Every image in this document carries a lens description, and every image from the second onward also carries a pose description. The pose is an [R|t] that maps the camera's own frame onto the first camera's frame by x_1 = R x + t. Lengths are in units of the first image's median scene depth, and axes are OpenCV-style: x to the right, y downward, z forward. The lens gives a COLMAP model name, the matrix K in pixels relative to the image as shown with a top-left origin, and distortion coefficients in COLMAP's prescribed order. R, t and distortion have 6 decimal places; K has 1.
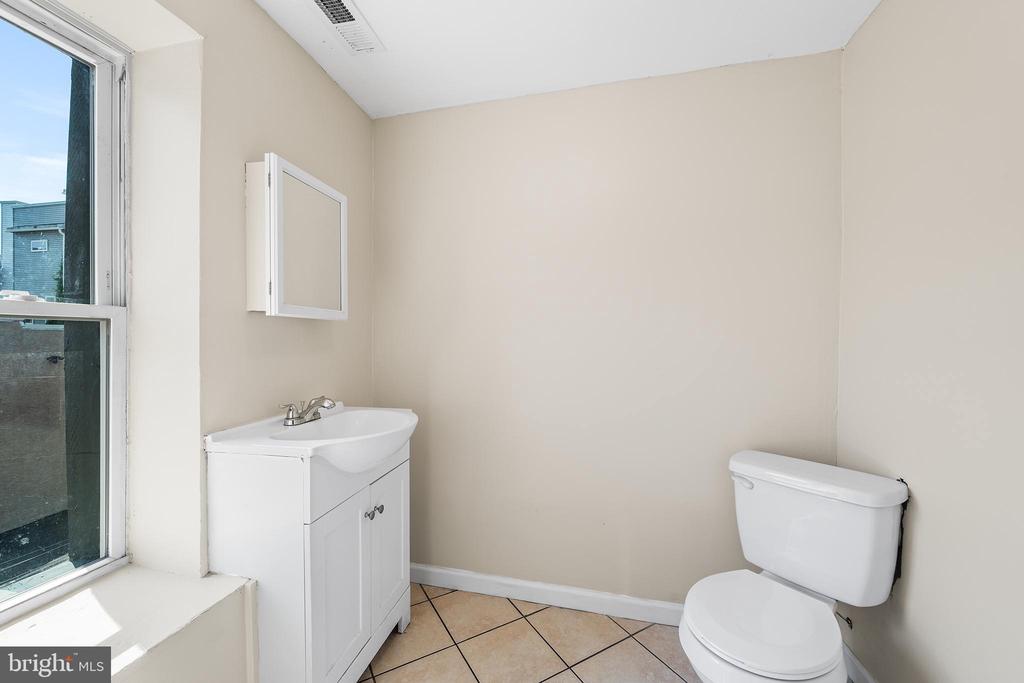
lens RADIAL K [[412.0, 0, 513.4], [0, 412.0, 343.9], [0, 0, 1]] dist [-0.001213, 0.000019]
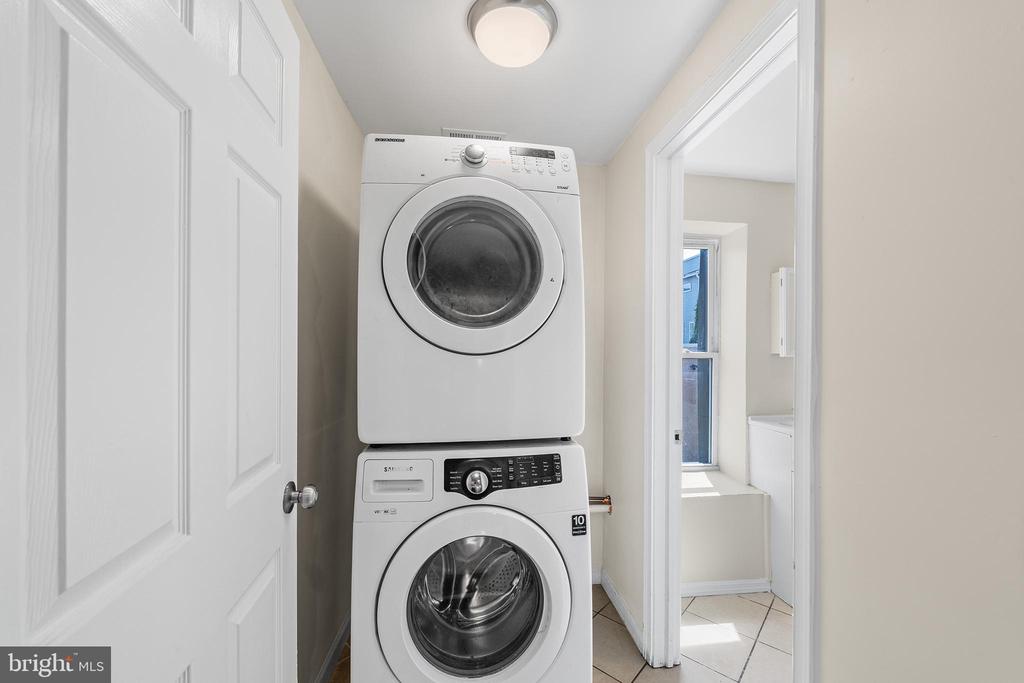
lens RADIAL K [[412.0, 0, 512.0], [0, 412.0, 349.1], [0, 0, 1]] dist [-0.001213, 0.000019]
pose [[0.310614, -0.004745, -0.950524, 0.822012], [-0.009541, 0.999922, -0.008109, -0.081914], [0.950488, 0.011588, 0.310544, -0.745542]]
